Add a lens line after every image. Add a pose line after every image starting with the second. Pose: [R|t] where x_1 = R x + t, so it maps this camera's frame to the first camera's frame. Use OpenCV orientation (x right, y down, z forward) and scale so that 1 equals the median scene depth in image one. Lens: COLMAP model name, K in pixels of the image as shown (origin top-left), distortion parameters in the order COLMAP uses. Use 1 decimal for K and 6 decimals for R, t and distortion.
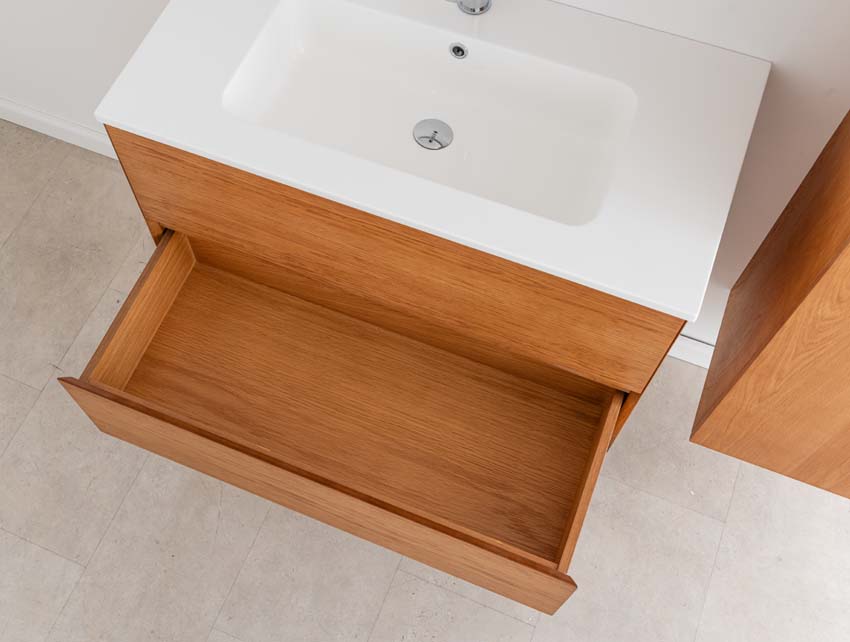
lens RADIAL K [[937.4, 0, 370.2], [0, 937.4, 320.4], [0, 0, 1]] dist [-0.002689, 0.003329]
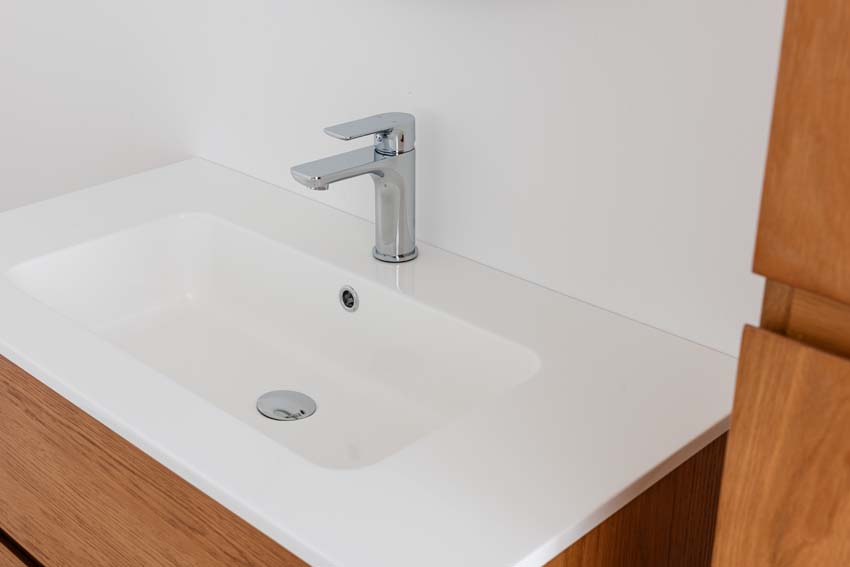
lens RADIAL K [[1161.1, 0, 425.0], [0, 1161.1, 283.5], [0, 0, 1]] dist [0.009377, -0.041312]
pose [[0.928195, 0.171713, -0.330103, 0.448900], [-0.338005, 0.760044, -0.555055, 0.175319], [0.155583, 0.626776, 0.763509, 0.347475]]
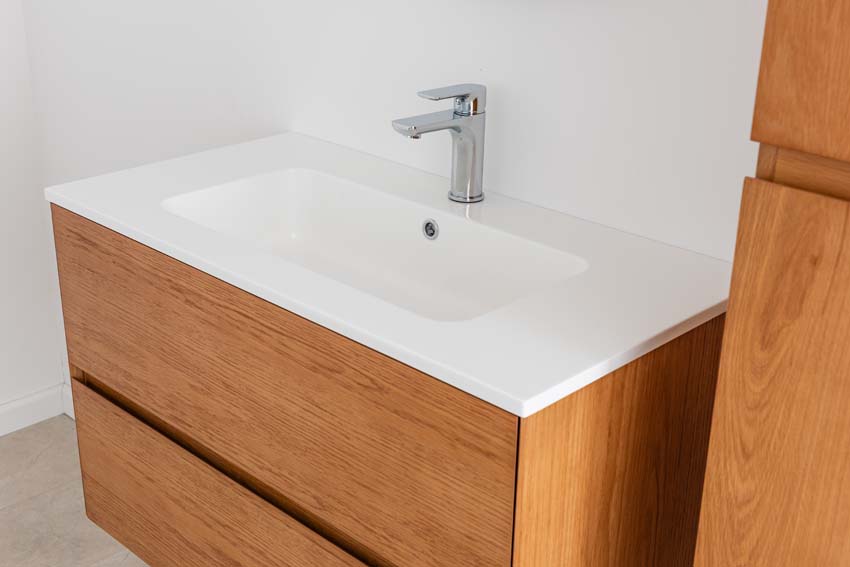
lens RADIAL K [[1161.1, 0, 425.0], [0, 1161.1, 283.5], [0, 0, 1]] dist [0.009377, -0.041312]
pose [[0.927022, 0.174653, -0.331853, 0.482282], [-0.348425, 0.728375, -0.589975, 0.419277], [0.138673, 0.662545, 0.736073, 0.227319]]
